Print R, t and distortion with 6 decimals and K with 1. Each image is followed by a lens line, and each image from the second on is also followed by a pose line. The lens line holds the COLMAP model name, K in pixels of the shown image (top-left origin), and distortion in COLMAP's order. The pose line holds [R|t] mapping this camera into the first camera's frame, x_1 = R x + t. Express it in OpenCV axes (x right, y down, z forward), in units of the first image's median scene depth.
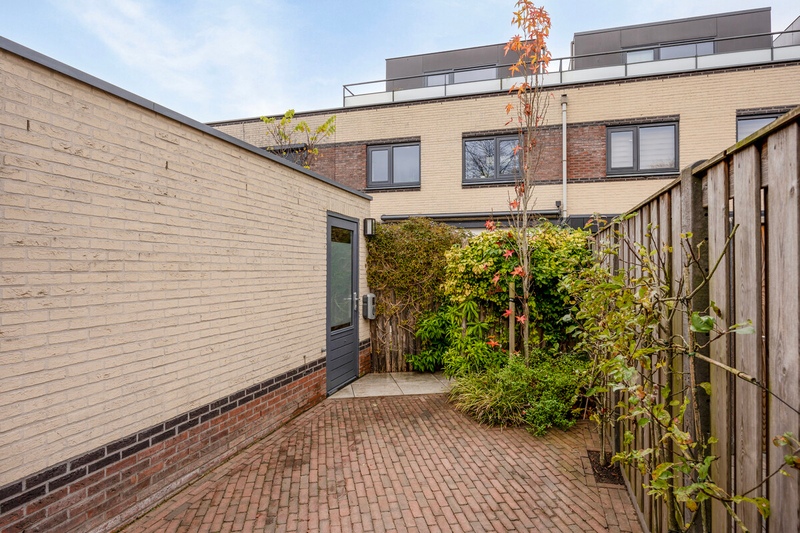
lens RADIAL K [[467.8, 0, 406.0], [0, 467.8, 260.4], [0, 0, 1]] dist [-0.008742, 0.000413]
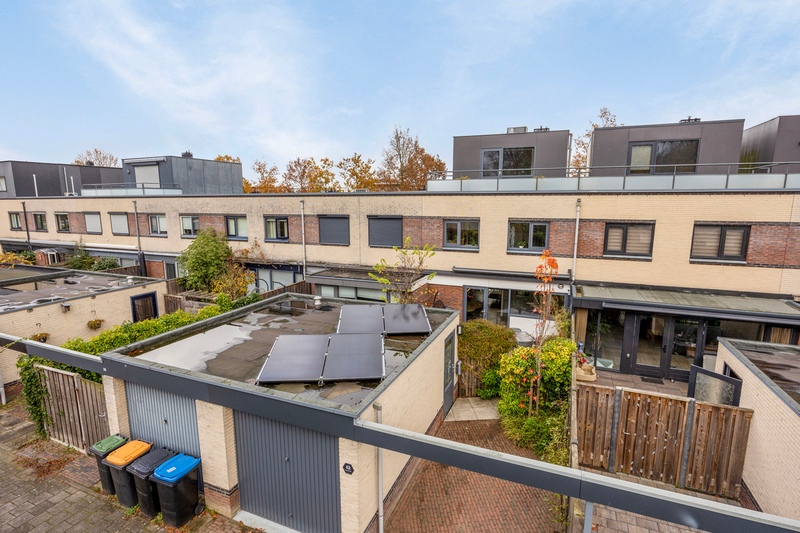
lens RADIAL K [[400.8, 0, 402.5], [0, 400.8, 276.0], [0, 0, 1]] dist [-0.004984, -0.001955]
pose [[0.993632, 0.010968, -0.112142, -0.131085], [0.011040, 0.980986, 0.193763, -0.622214], [0.112134, -0.193767, 0.974618, -0.616057]]
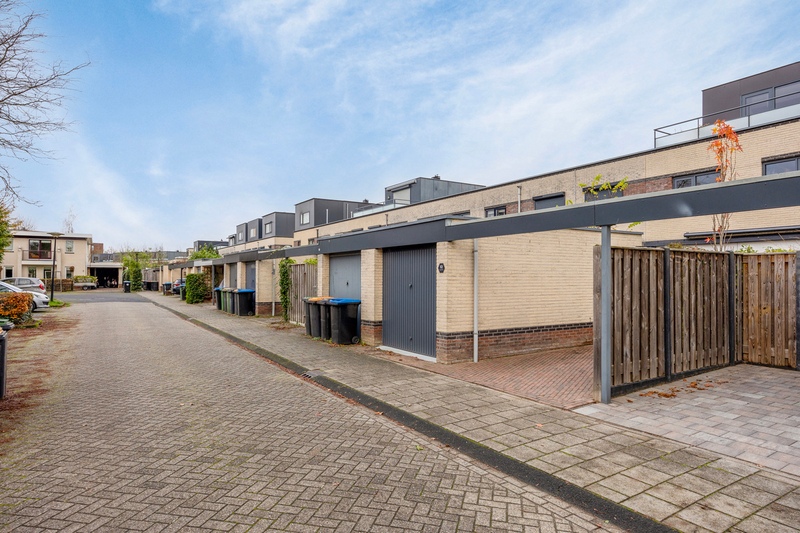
lens RADIAL K [[483.2, 0, 389.6], [0, 483.2, 268.3], [0, 0, 1]] dist [-0.010388, -0.002322]
pose [[0.739308, -0.010665, -0.673283, 0.429902], [0.011346, 0.999930, -0.003381, -0.013892], [0.673272, -0.005140, 0.739377, -0.895737]]
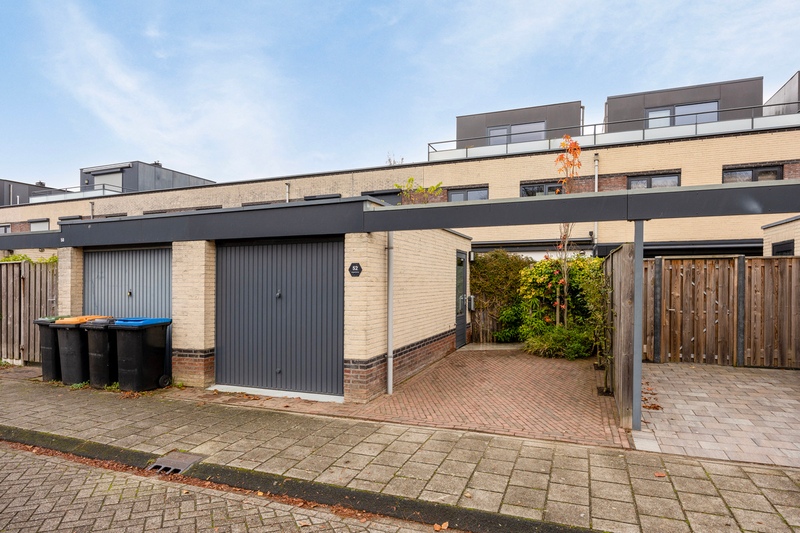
lens RADIAL K [[467.8, 0, 405.7], [0, 467.8, 292.0], [0, 0, 1]] dist [-0.008742, 0.000413]
pose [[0.996448, -0.001759, -0.084195, -0.176808], [0.005109, 0.999203, 0.039597, -0.010089], [0.084058, -0.039886, 0.995662, -0.723342]]
